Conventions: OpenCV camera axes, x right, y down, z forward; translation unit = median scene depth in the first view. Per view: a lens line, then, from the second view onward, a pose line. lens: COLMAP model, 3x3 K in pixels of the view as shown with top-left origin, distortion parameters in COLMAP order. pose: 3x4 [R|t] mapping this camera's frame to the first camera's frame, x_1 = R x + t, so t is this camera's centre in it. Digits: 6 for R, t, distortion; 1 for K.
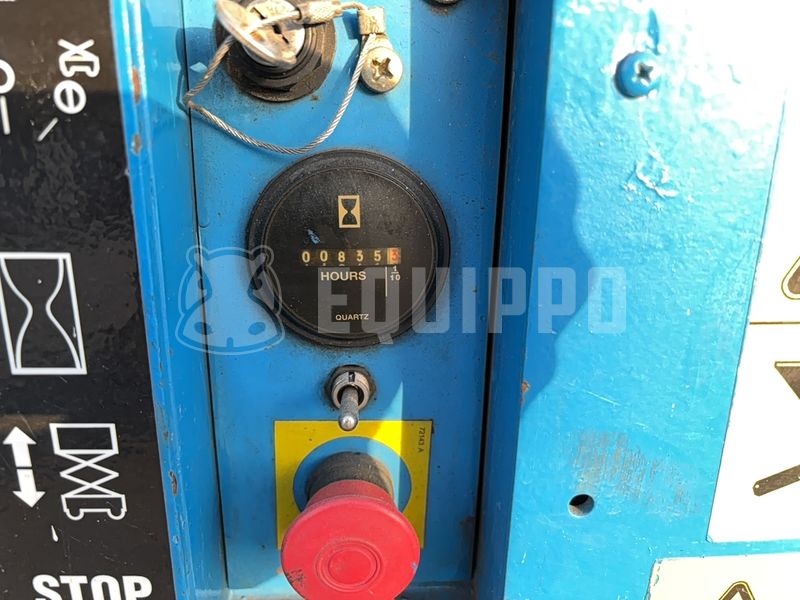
lens RADIAL K [[597.2, 0, 397.7], [0, 597.2, 297.4], [0, 0, 1]] dist [0.071932, -0.084419]
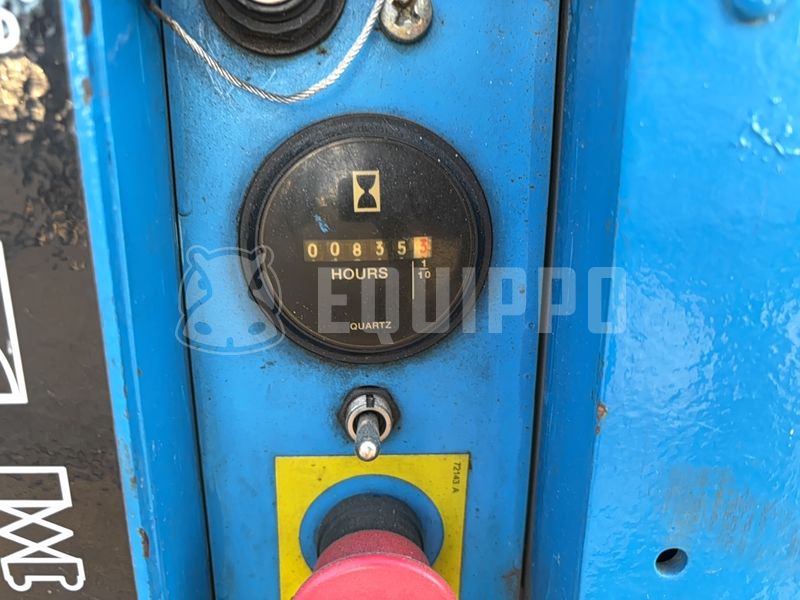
lens RADIAL K [[597.2, 0, 398.6], [0, 597.2, 302.2], [0, 0, 1]] dist [0.071932, -0.084419]
pose [[0.999886, -0.015108, 0.000164, -0.040744], [0.015106, 0.999418, -0.030584, 0.028158], [0.000298, 0.030583, 0.999532, 0.209475]]
